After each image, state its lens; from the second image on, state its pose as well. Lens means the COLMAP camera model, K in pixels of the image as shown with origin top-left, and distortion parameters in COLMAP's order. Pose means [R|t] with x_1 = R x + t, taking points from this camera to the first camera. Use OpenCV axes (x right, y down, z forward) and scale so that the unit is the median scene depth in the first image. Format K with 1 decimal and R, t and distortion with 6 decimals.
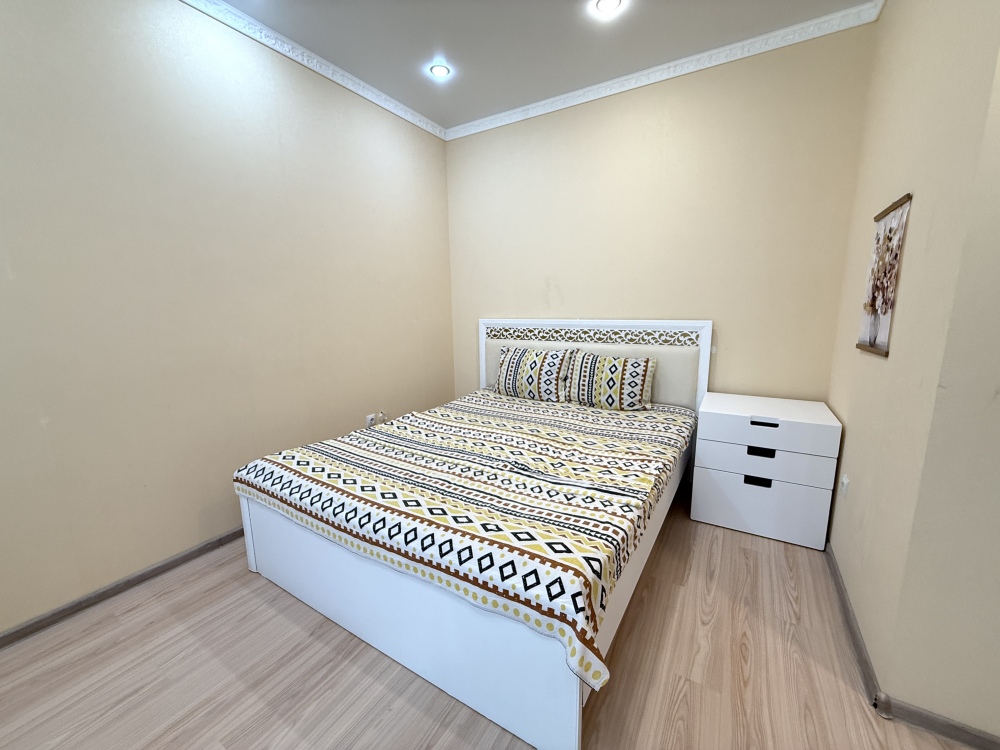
lens RADIAL K [[399.0, 0, 492.6], [0, 399.0, 375.8], [0, 0, 1]] dist [-0.000441, 0.000158]
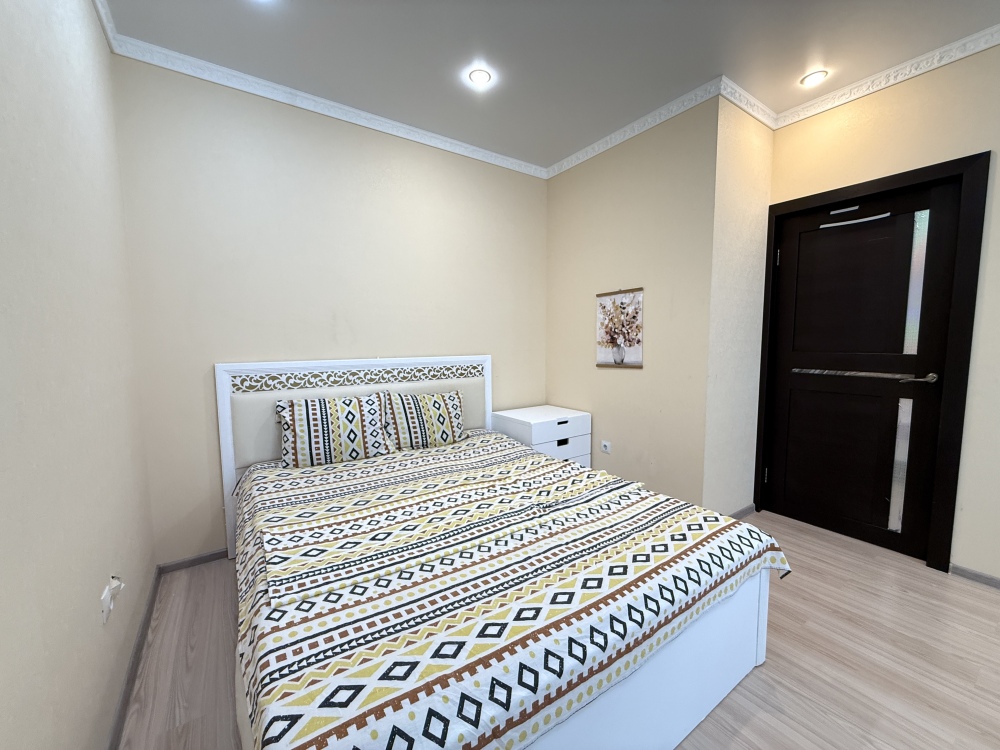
lens RADIAL K [[399.0, 0, 510.7], [0, 399.0, 378.4], [0, 0, 1]] dist [-0.000441, 0.000158]
pose [[0.384997, -0.088133, 0.918700, -0.650747], [0.149261, 0.988272, 0.032257, -0.104110], [-0.910768, 0.124707, 0.393636, 0.480143]]
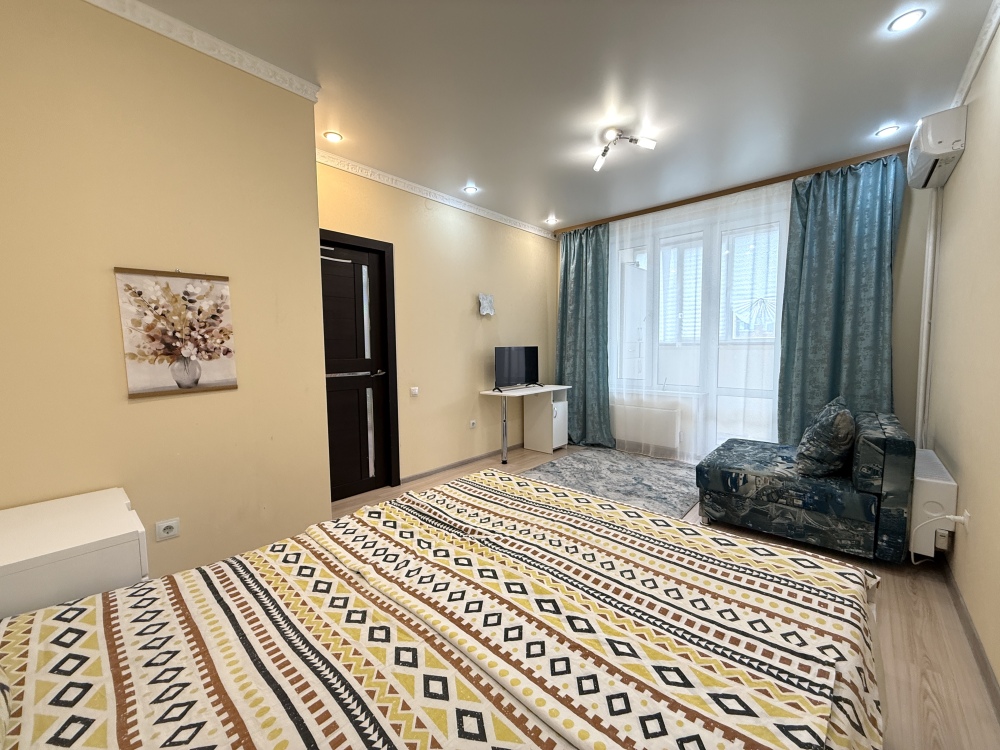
lens RADIAL K [[399.0, 0, 489.1], [0, 399.0, 377.9], [0, 0, 1]] dist [-0.000441, 0.000158]
pose [[-0.981277, -0.000886, 0.192598, -0.058627], [0.043992, 0.972523, 0.228613, -0.244896], [-0.187508, 0.232806, -0.954276, 1.379676]]
